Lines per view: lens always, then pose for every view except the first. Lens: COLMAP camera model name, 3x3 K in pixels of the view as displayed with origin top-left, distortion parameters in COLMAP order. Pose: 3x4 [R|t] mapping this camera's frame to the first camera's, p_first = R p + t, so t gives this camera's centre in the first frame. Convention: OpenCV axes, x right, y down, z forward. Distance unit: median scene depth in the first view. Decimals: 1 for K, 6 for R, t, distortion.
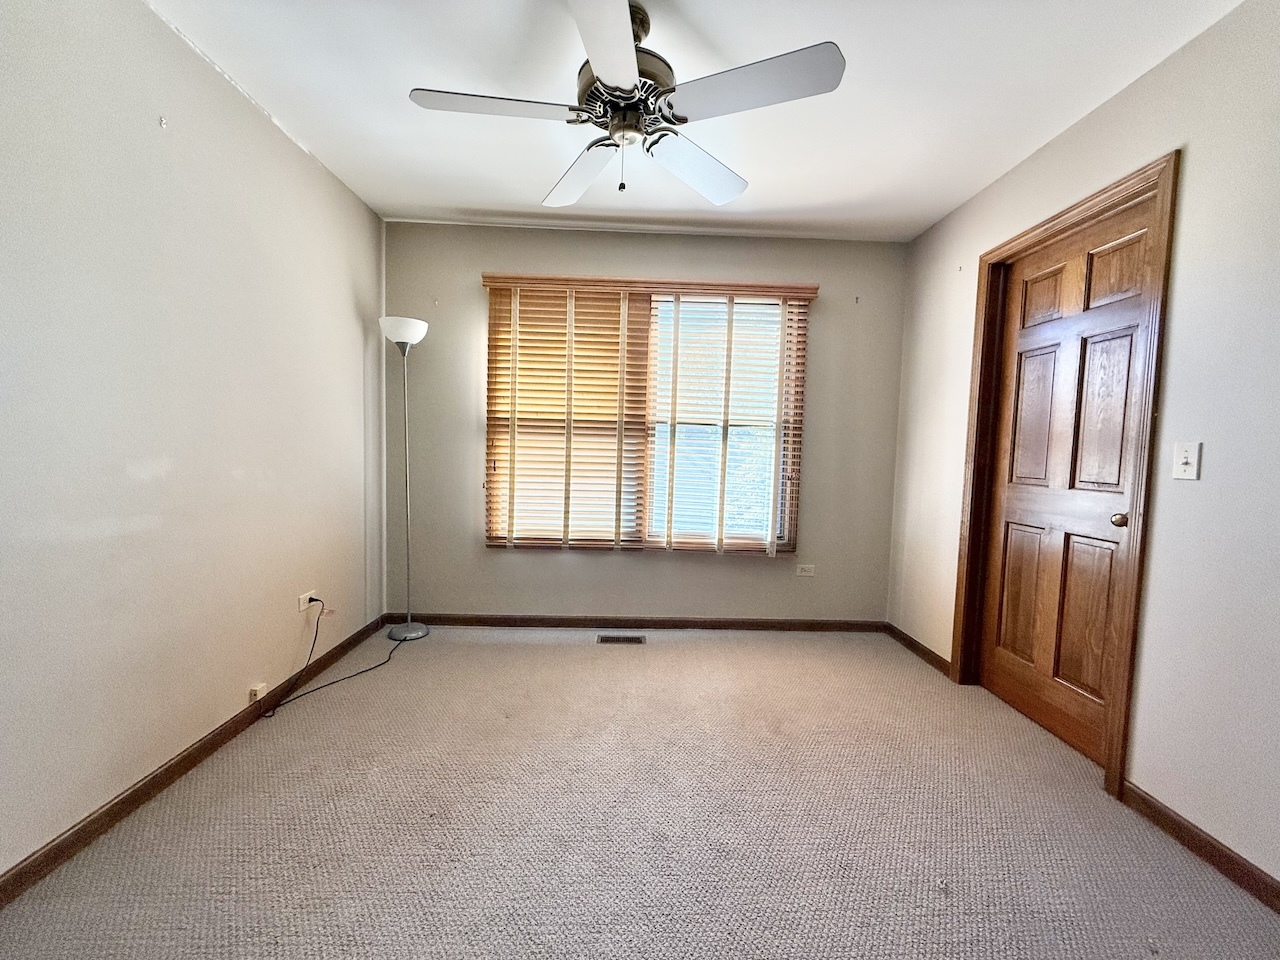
lens RADIAL K [[512.6, 0, 641.7], [0, 512.6, 480.3], [0, 0, 1]] dist [0.001523, -0.000305]
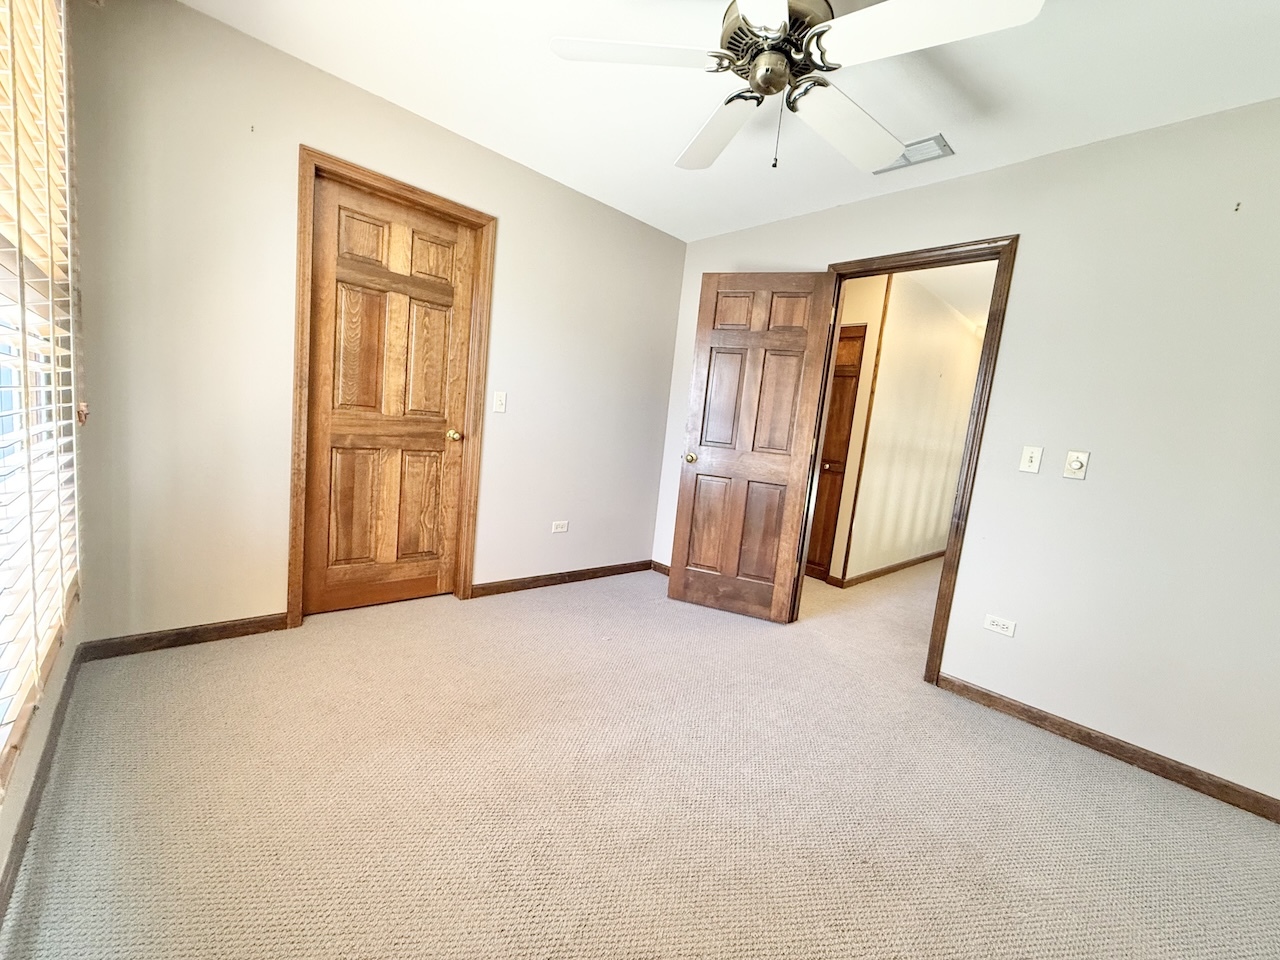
lens RADIAL K [[512.6, 0, 639.9], [0, 512.6, 483.2], [0, 0, 1]] dist [0.001523, -0.000305]
pose [[-0.659032, -0.182637, 0.729603, -0.474247], [-0.074591, 0.981158, 0.178231, -0.081209], [-0.748407, 0.063038, -0.660237, 1.258742]]
